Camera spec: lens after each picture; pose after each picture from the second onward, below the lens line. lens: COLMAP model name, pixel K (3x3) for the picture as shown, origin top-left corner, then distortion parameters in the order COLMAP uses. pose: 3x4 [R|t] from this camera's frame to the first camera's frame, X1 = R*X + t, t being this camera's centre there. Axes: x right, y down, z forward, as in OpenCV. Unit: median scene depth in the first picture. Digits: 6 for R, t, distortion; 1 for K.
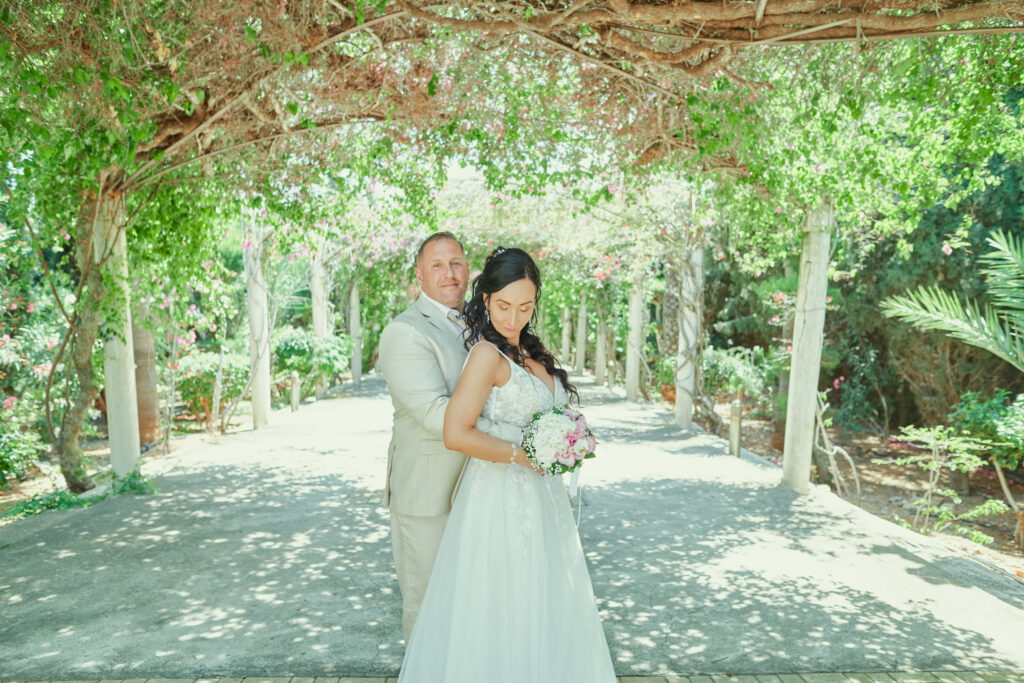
lens RADIAL K [[702.1, 0, 525.7], [0, 702.1, 339.6], [0, 0, 1]] dist [-0.026773, 0.002000]
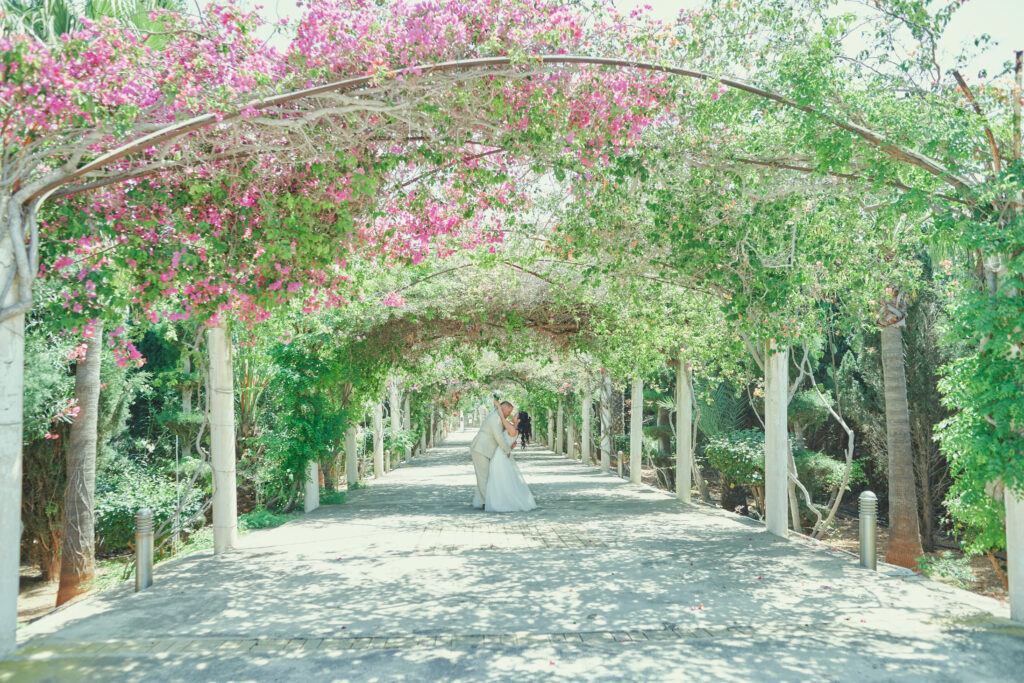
lens RADIAL K [[698.8, 0, 512.0], [0, 698.8, 341.5], [0, 0, 1]] dist [-0.004350, 0.002328]
pose [[0.999500, -0.028859, -0.012903, 0.018717], [0.026765, 0.989738, -0.140364, 0.053490], [0.016821, 0.139948, 0.990016, -1.286209]]
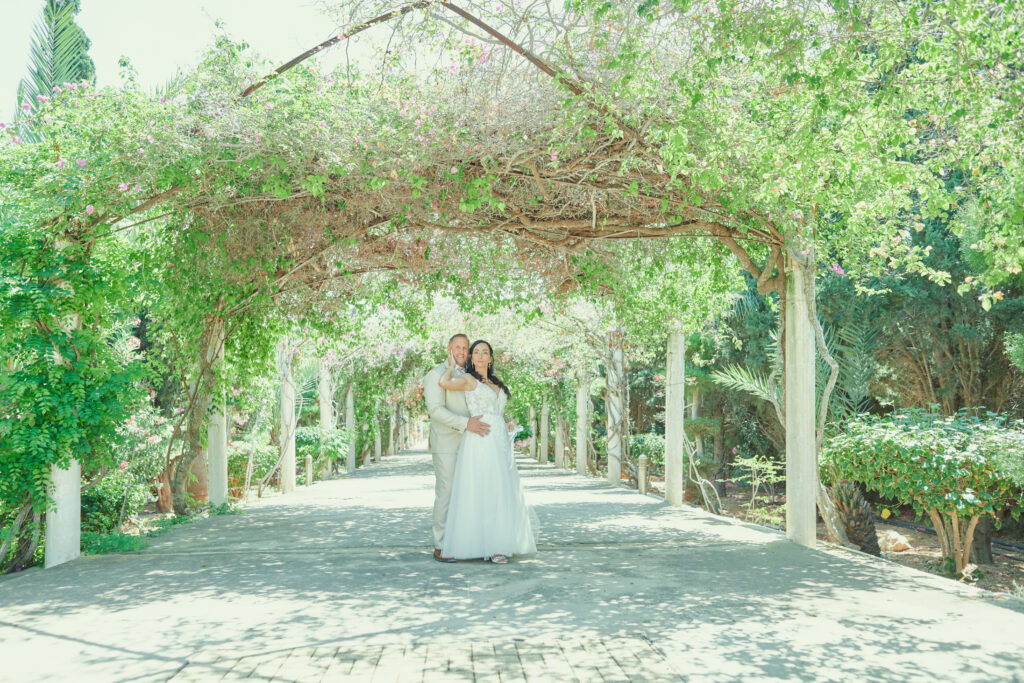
lens RADIAL K [[698.8, 0, 512.0], [0, 698.8, 341.5], [0, 0, 1]] dist [-0.004350, 0.002328]
pose [[0.999586, -0.022525, 0.017878, 0.027057], [0.025040, 0.987456, -0.155896, 0.085037], [-0.014143, 0.156279, 0.987612, -0.461754]]
